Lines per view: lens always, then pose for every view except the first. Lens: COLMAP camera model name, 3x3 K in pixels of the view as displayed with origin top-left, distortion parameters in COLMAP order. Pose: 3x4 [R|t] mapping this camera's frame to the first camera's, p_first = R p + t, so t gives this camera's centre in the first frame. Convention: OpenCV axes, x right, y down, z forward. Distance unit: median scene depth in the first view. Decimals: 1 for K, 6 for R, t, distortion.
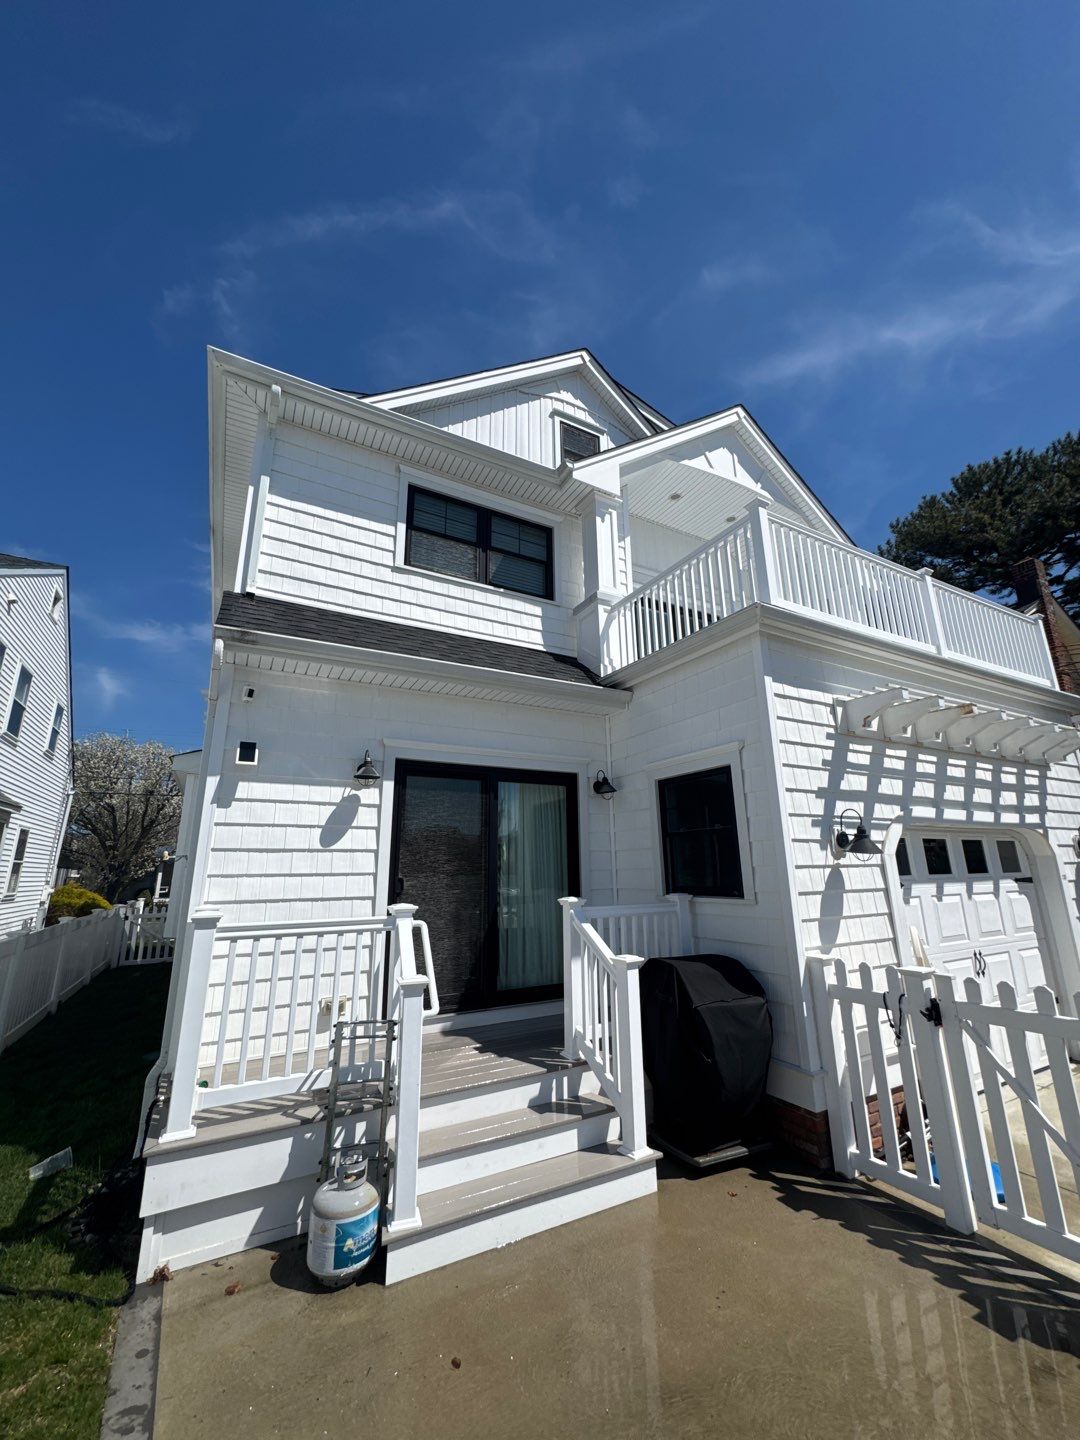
lens RADIAL K [[572.2, 0, 535.2], [0, 572.2, 722.8], [0, 0, 1]] dist [0.001023, 0.000346]
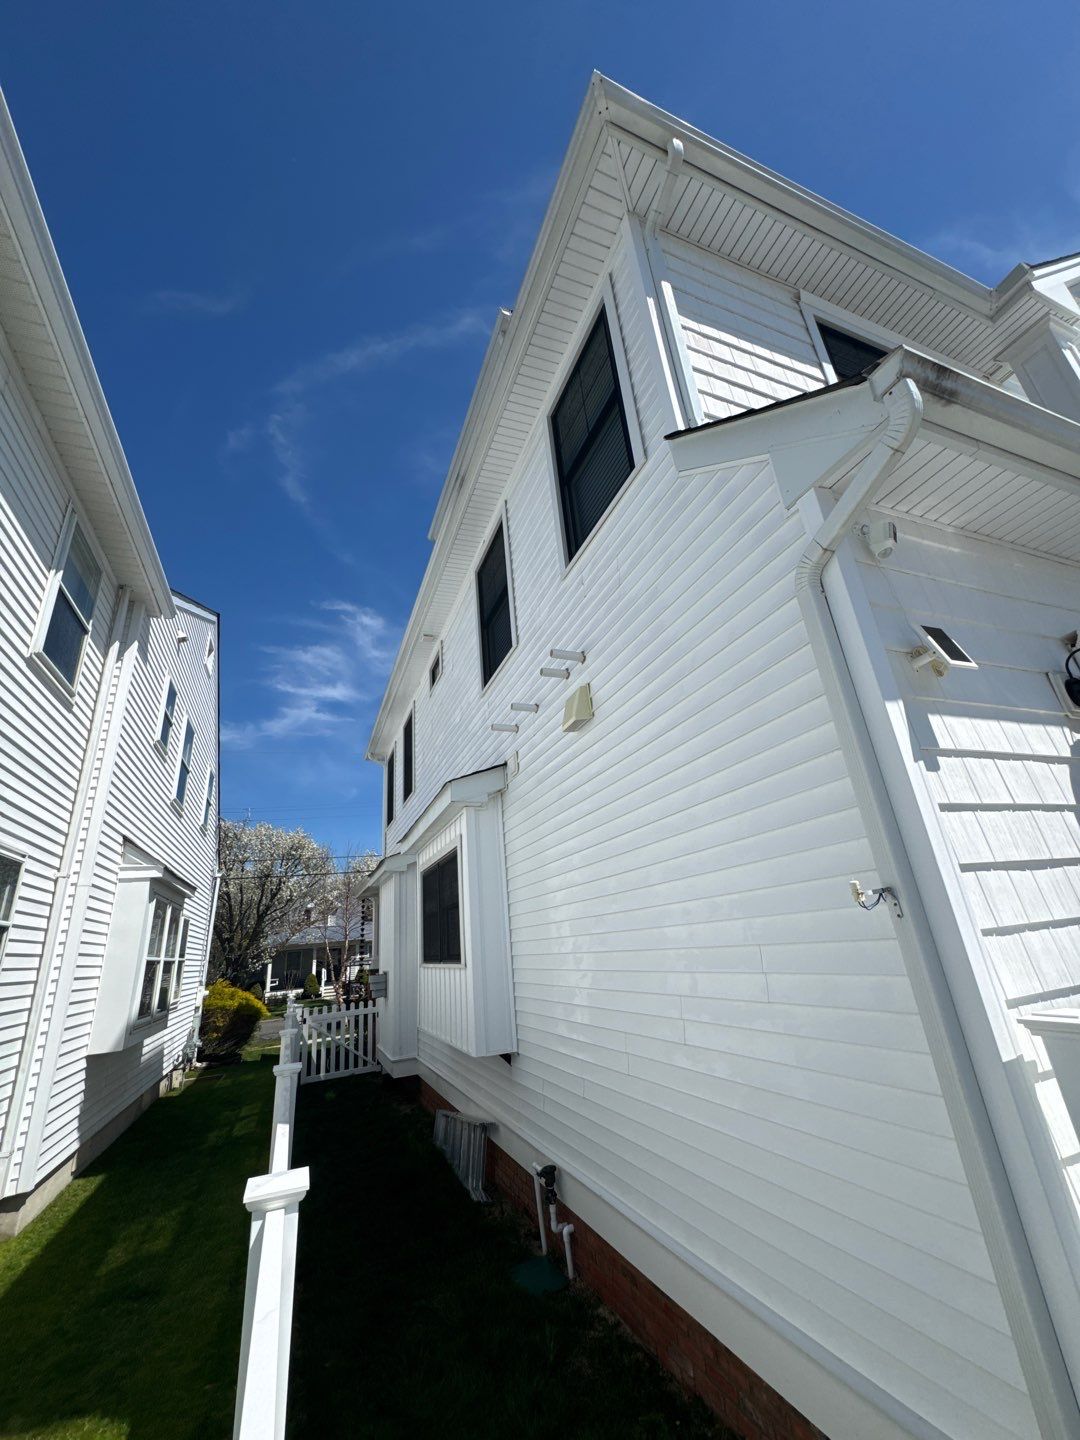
lens RADIAL K [[572.2, 0, 547.6], [0, 572.2, 717.0], [0, 0, 1]] dist [0.001023, 0.000346]
pose [[0.990817, -0.109796, -0.078914, -0.257896], [0.100260, 0.988171, -0.116046, 0.042527], [0.090722, 0.107069, 0.990104, 0.178381]]
